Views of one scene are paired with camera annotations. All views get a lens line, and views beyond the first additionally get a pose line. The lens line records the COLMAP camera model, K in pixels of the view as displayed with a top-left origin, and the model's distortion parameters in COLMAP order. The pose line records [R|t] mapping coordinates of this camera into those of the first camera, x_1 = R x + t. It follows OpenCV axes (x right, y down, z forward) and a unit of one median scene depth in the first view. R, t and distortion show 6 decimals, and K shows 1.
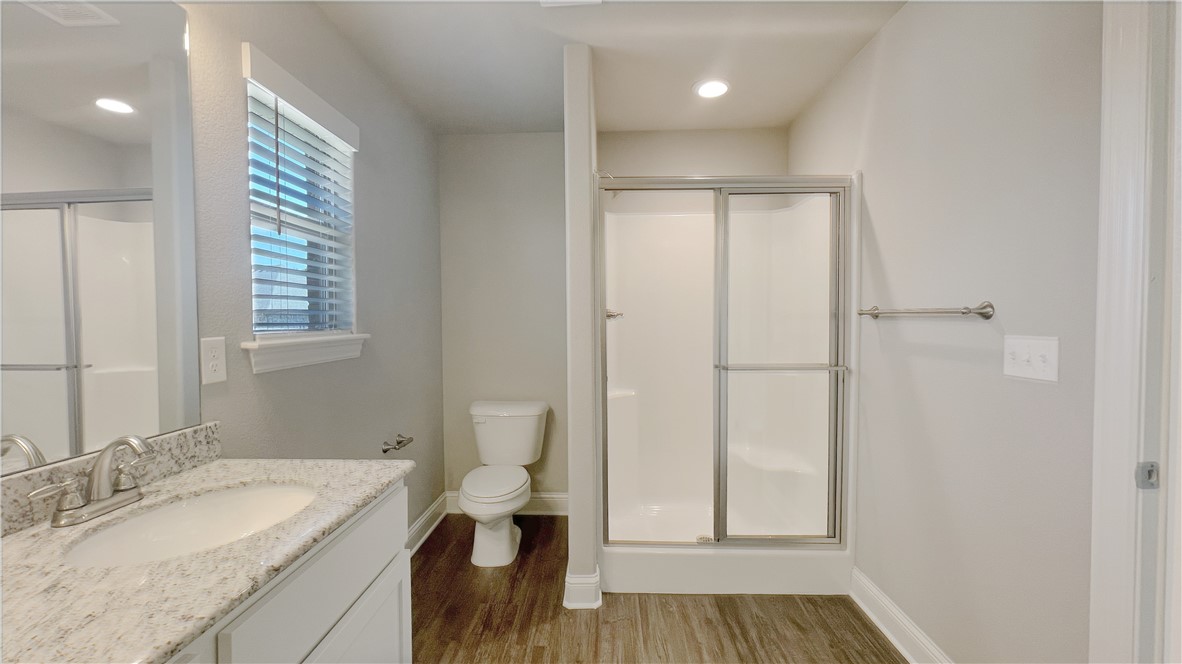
lens RADIAL K [[480.2, 0, 583.5], [0, 480.2, 331.2], [0, 0, 1]] dist [-0.010445, 0.007888]
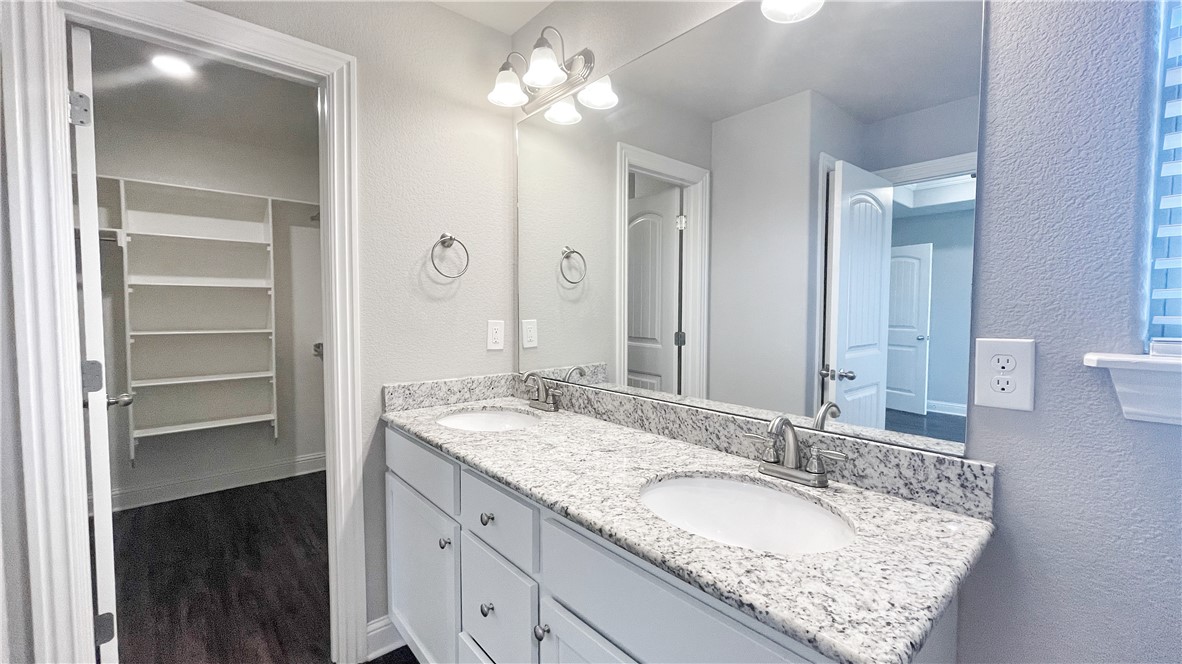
lens RADIAL K [[480.2, 0, 583.5], [0, 480.2, 331.2], [0, 0, 1]] dist [-0.010445, 0.007888]
pose [[-0.729519, 0.039503, -0.682819, 0.100352], [-0.014145, 0.997246, 0.072805, -0.040447], [0.683815, 0.062771, -0.726951, 1.218431]]
